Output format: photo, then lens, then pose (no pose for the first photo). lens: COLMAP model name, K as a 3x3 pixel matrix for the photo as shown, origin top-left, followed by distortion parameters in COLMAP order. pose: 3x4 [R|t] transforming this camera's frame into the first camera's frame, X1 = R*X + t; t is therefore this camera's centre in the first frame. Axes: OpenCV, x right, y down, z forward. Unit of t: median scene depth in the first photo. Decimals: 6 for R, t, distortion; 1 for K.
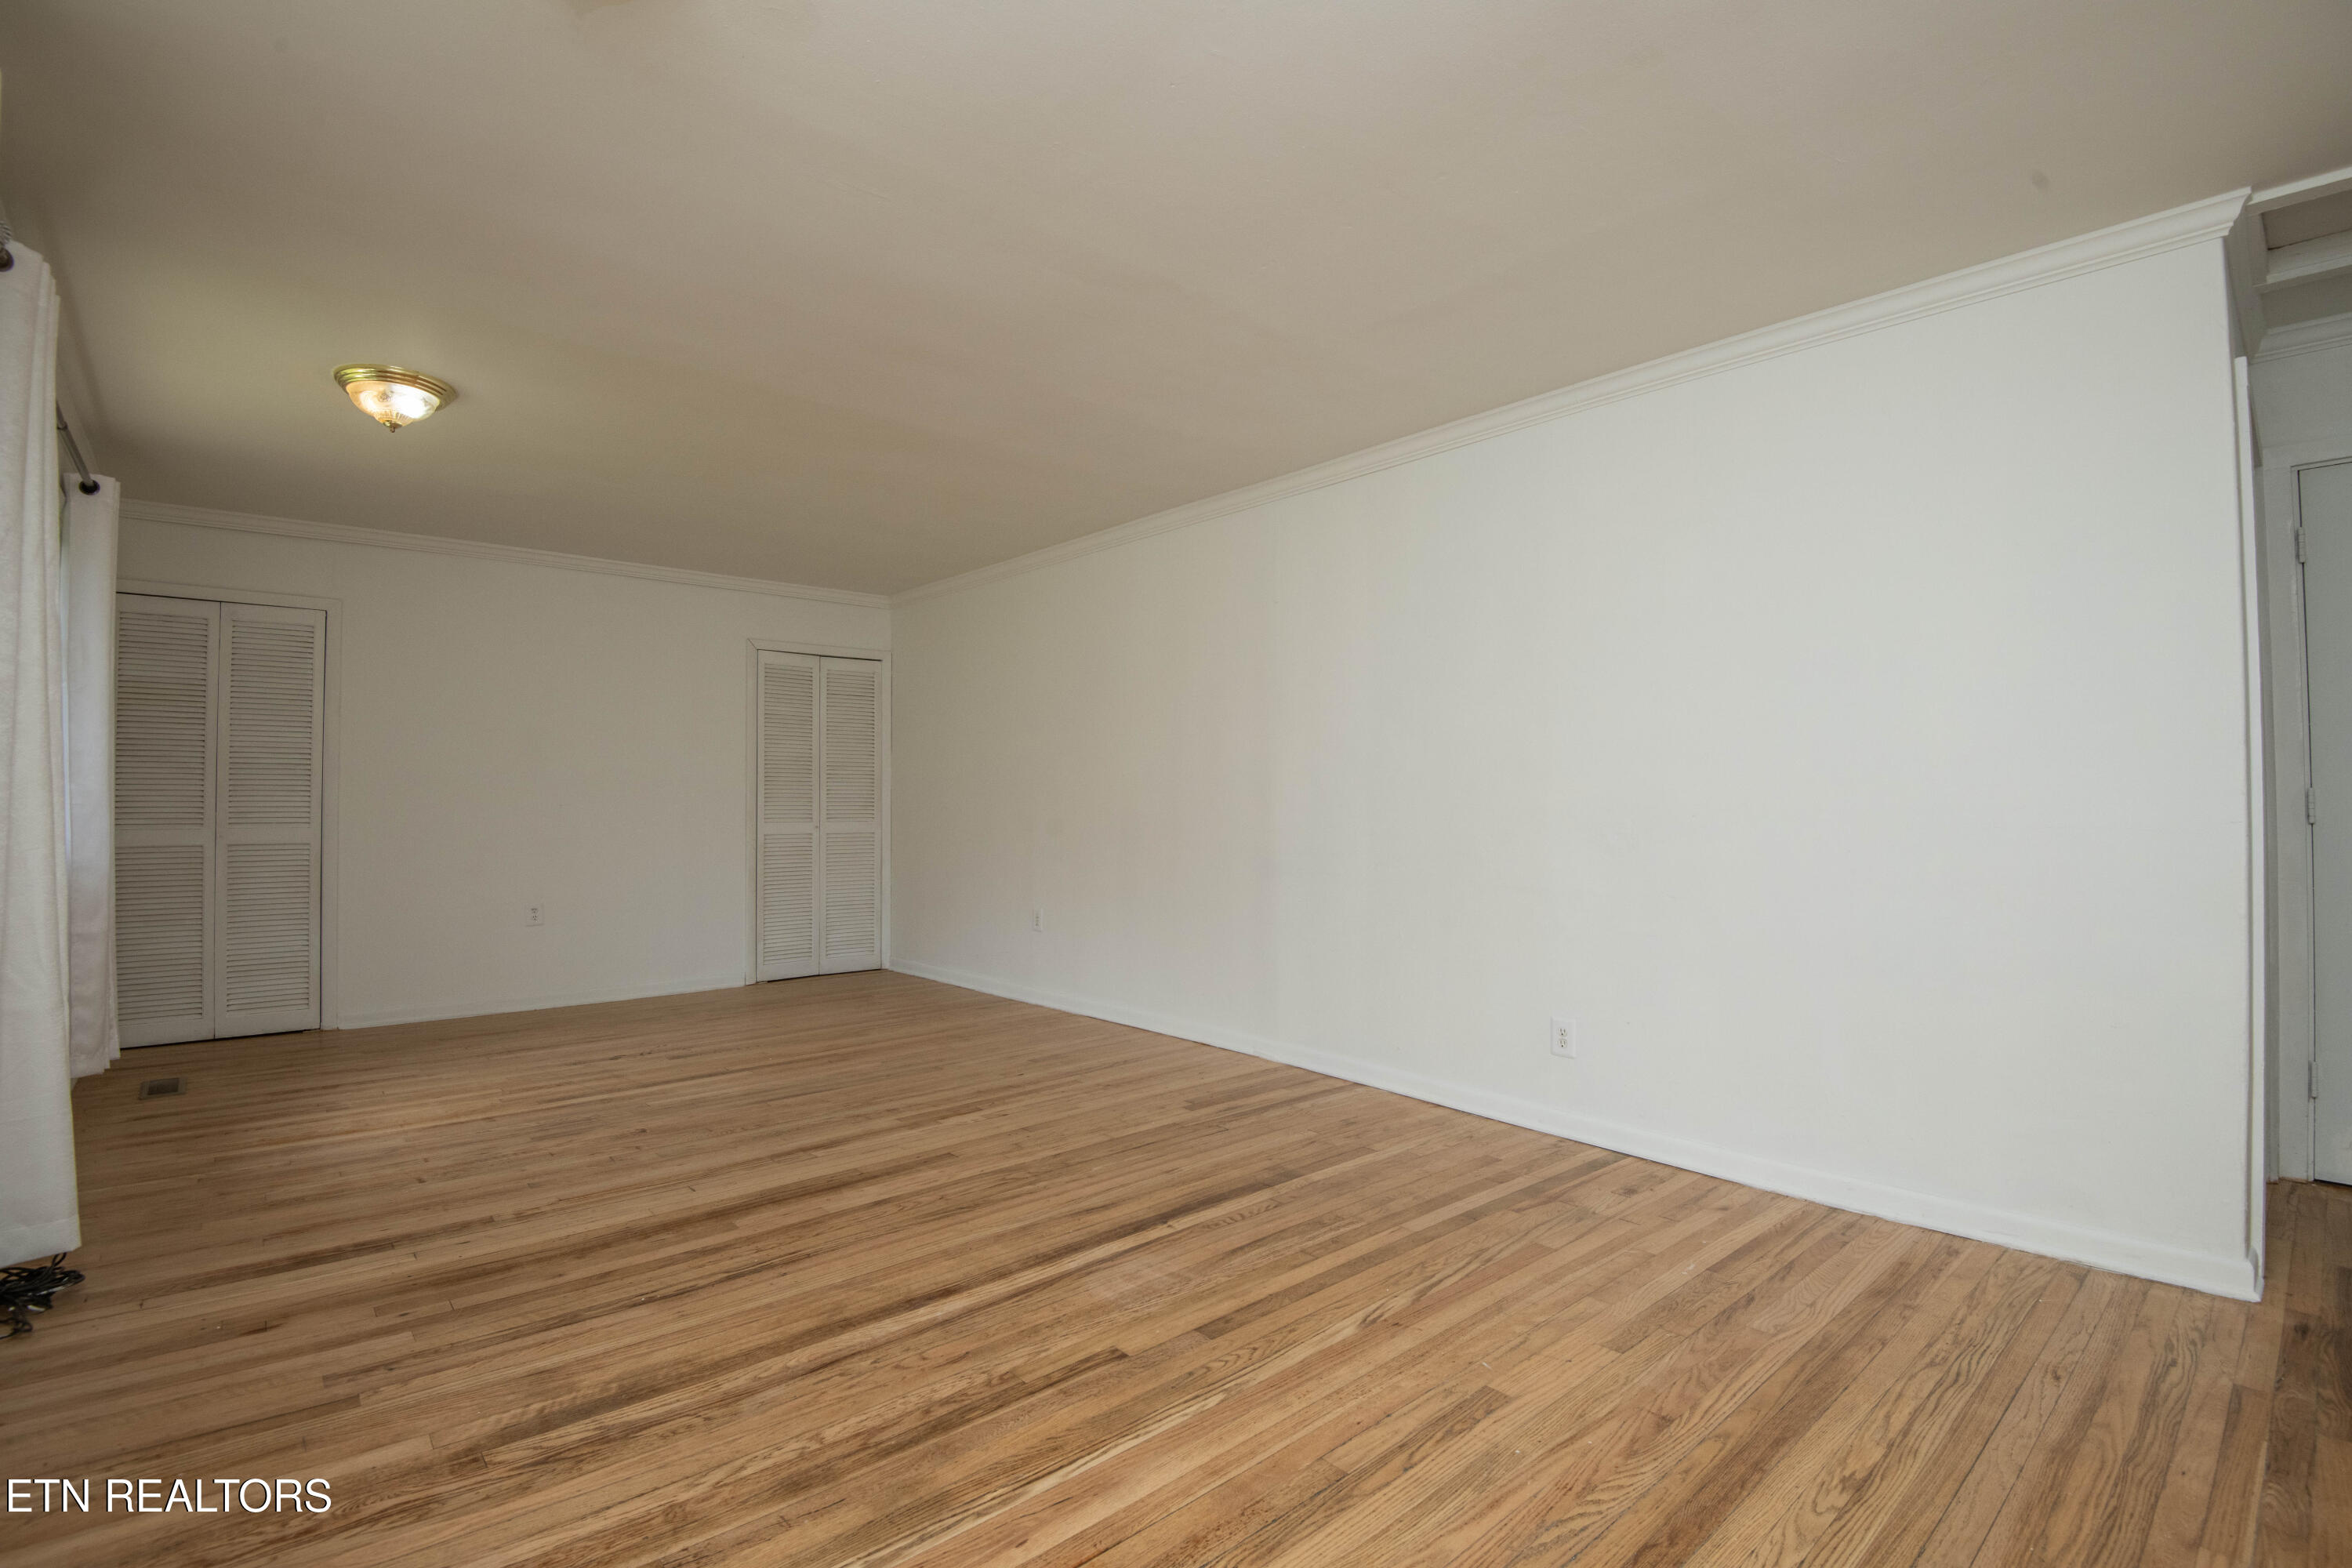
lens RADIAL K [[1090.9, 0, 1190.8], [0, 1090.9, 775.3], [0, 0, 1]] dist [-0.015695, -0.016774]
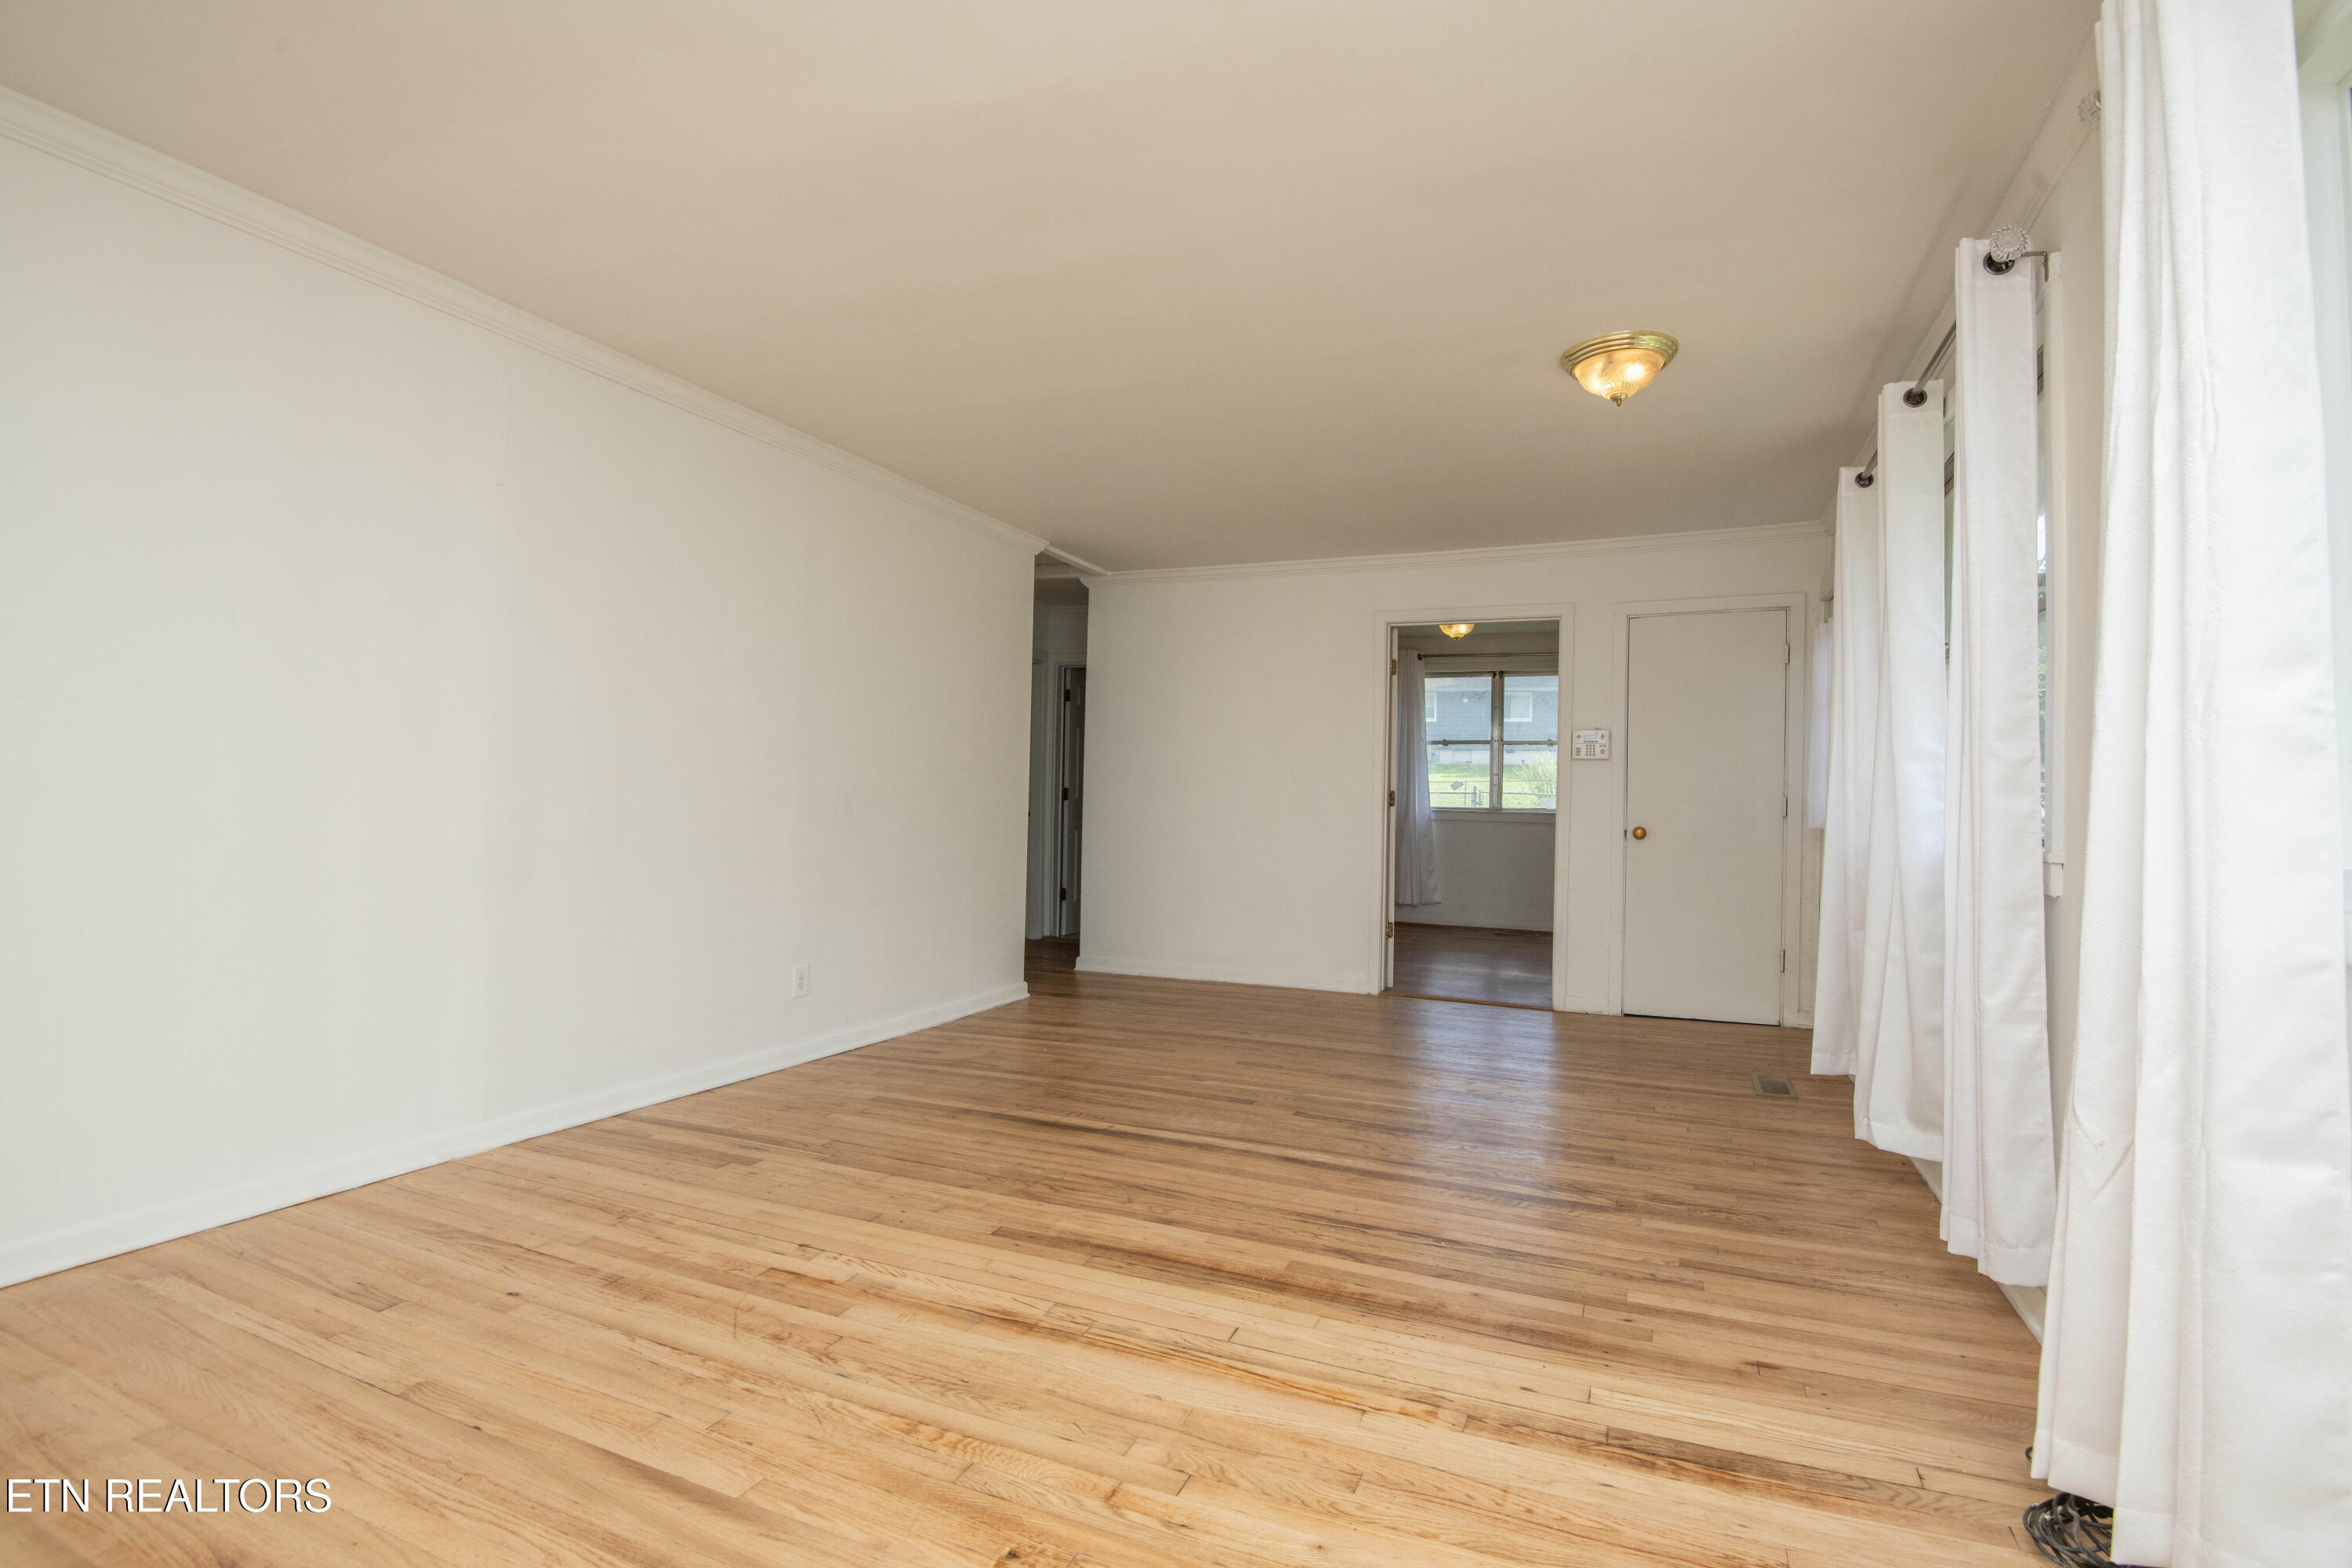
lens RADIAL K [[1090.9, 0, 1163.6], [0, 1090.9, 794.5], [0, 0, 1]] dist [-0.015695, -0.016774]
pose [[-0.412797, -0.004432, 0.910812, -1.192780], [-0.041366, 0.999048, -0.013887, 0.044526], [-0.909883, -0.043409, -0.412587, 1.480390]]
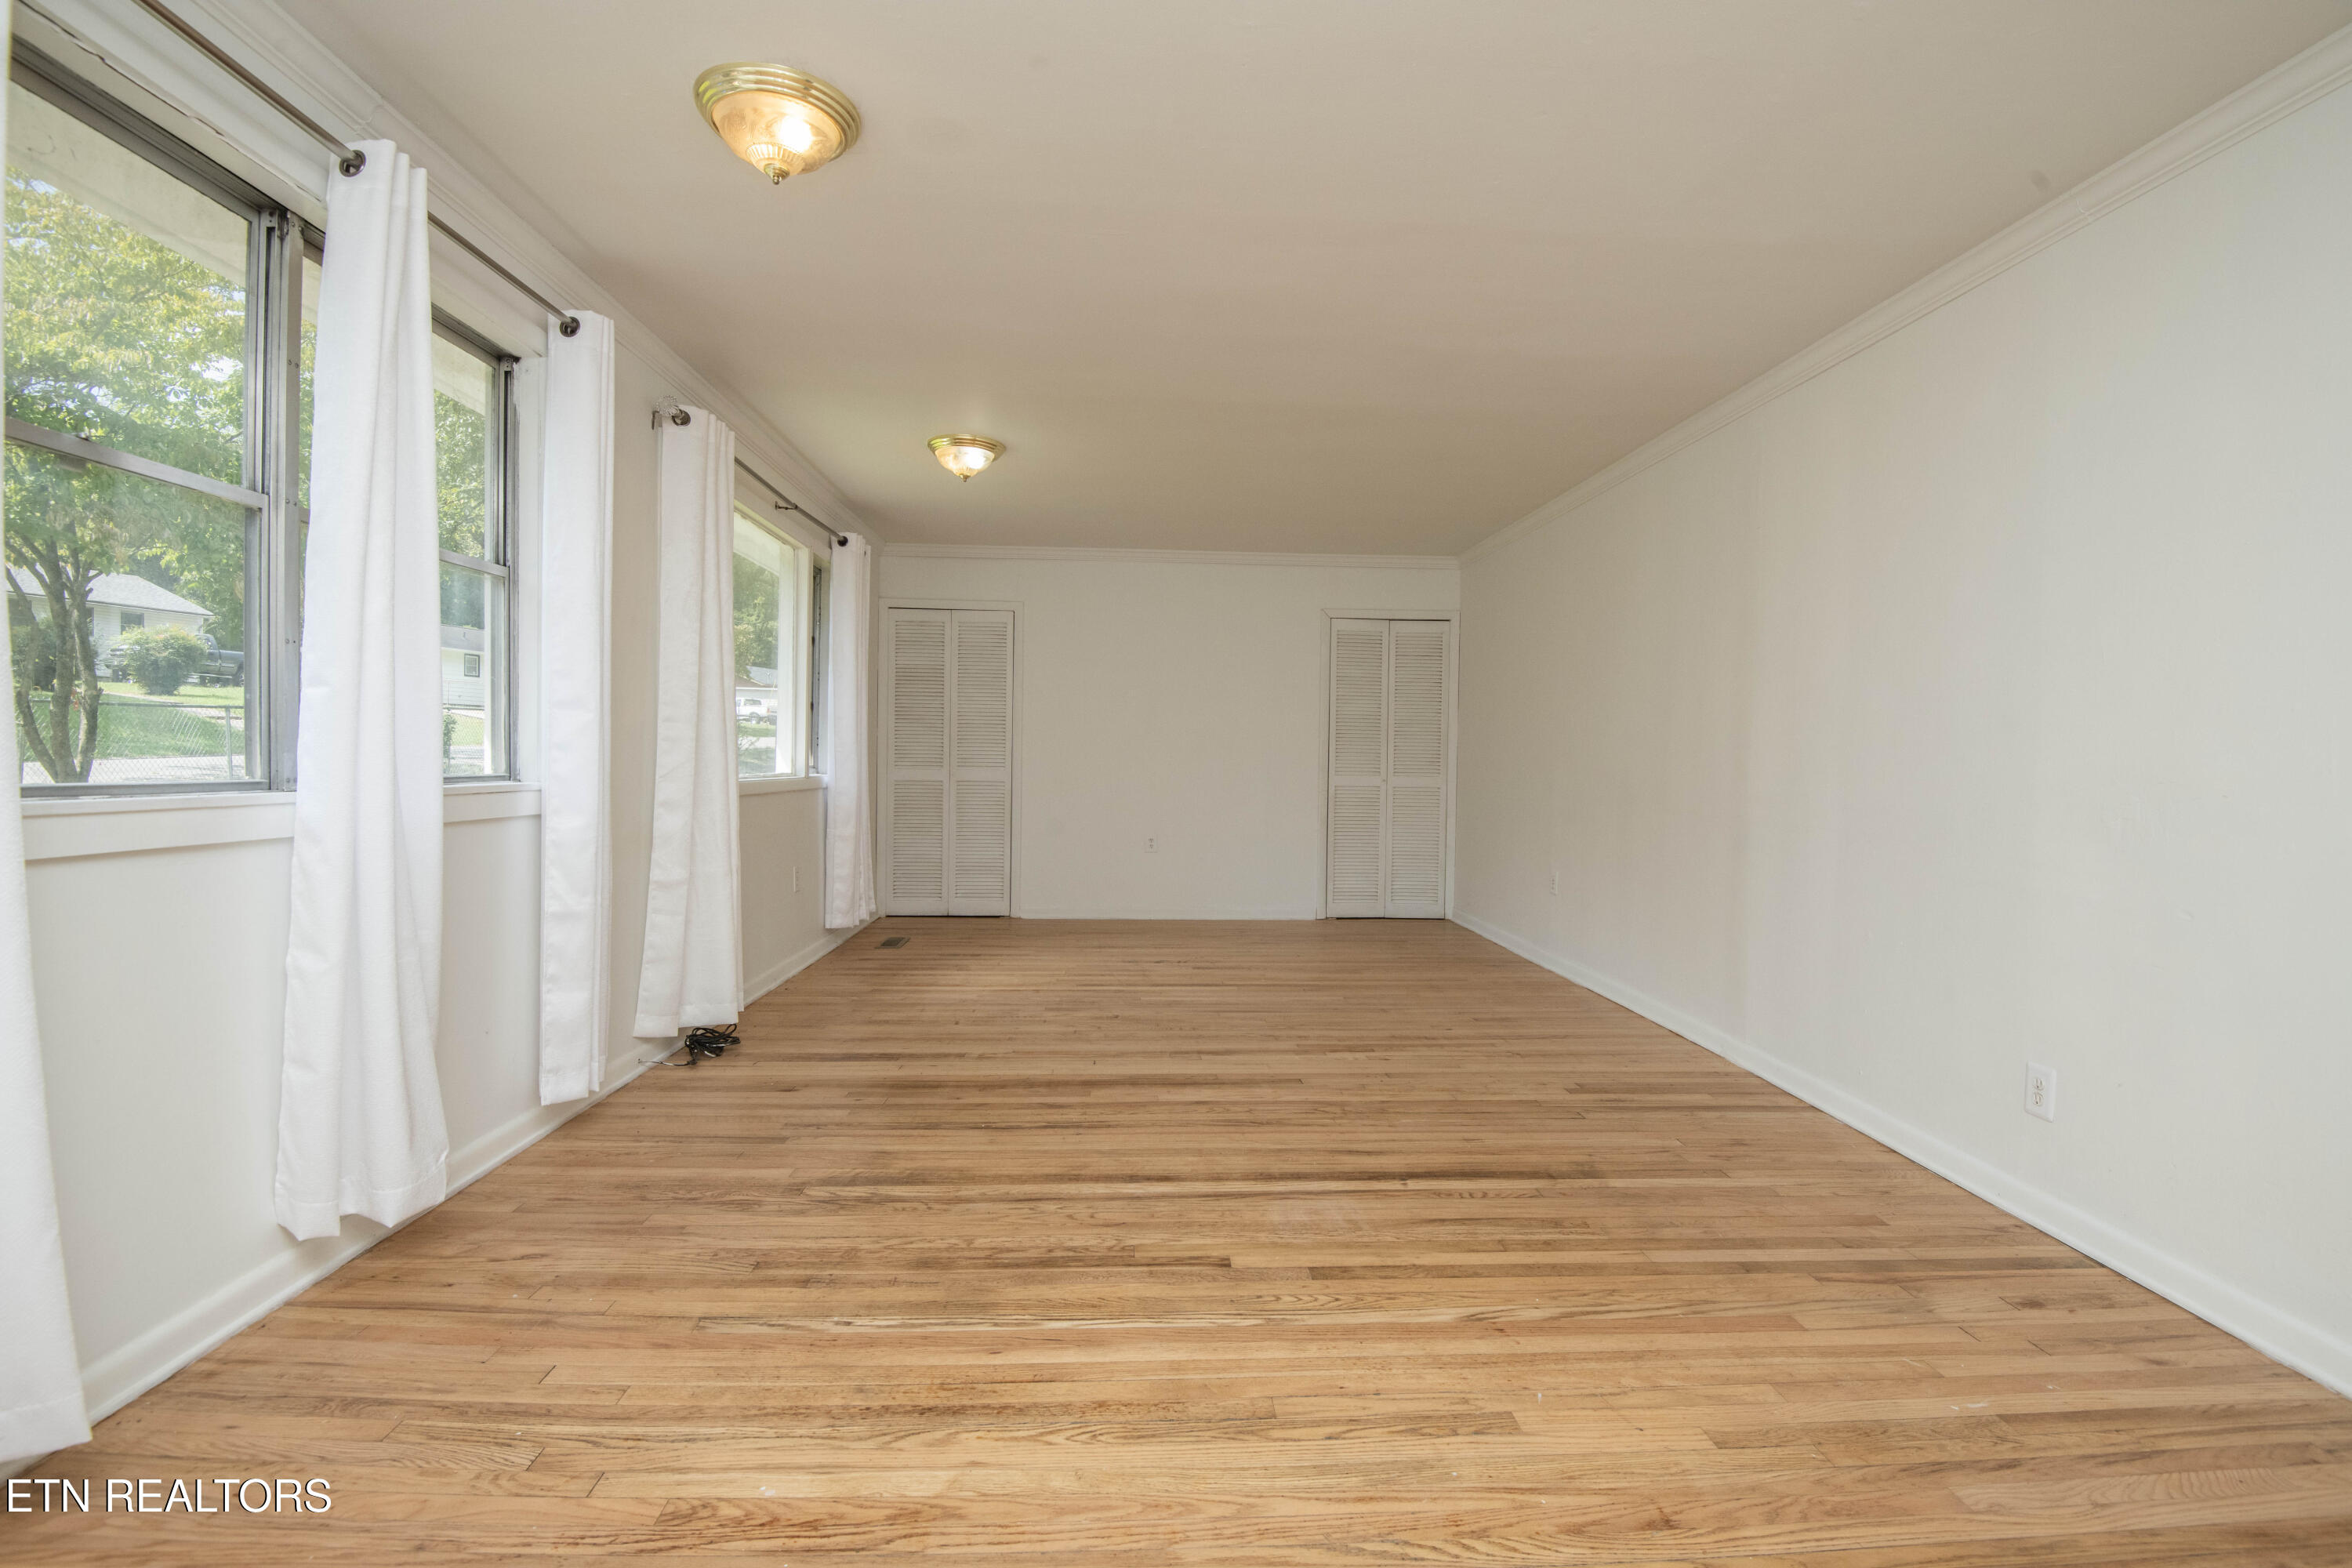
lens RADIAL K [[1090.9, 0, 1187.0], [0, 1090.9, 763.1], [0, 0, 1]] dist [-0.015695, -0.016774]
pose [[0.779687, 0.019649, -0.625861, 0.443460], [-0.001886, 0.999577, 0.029032, -0.001609], [0.626167, -0.021455, 0.779394, 0.101428]]
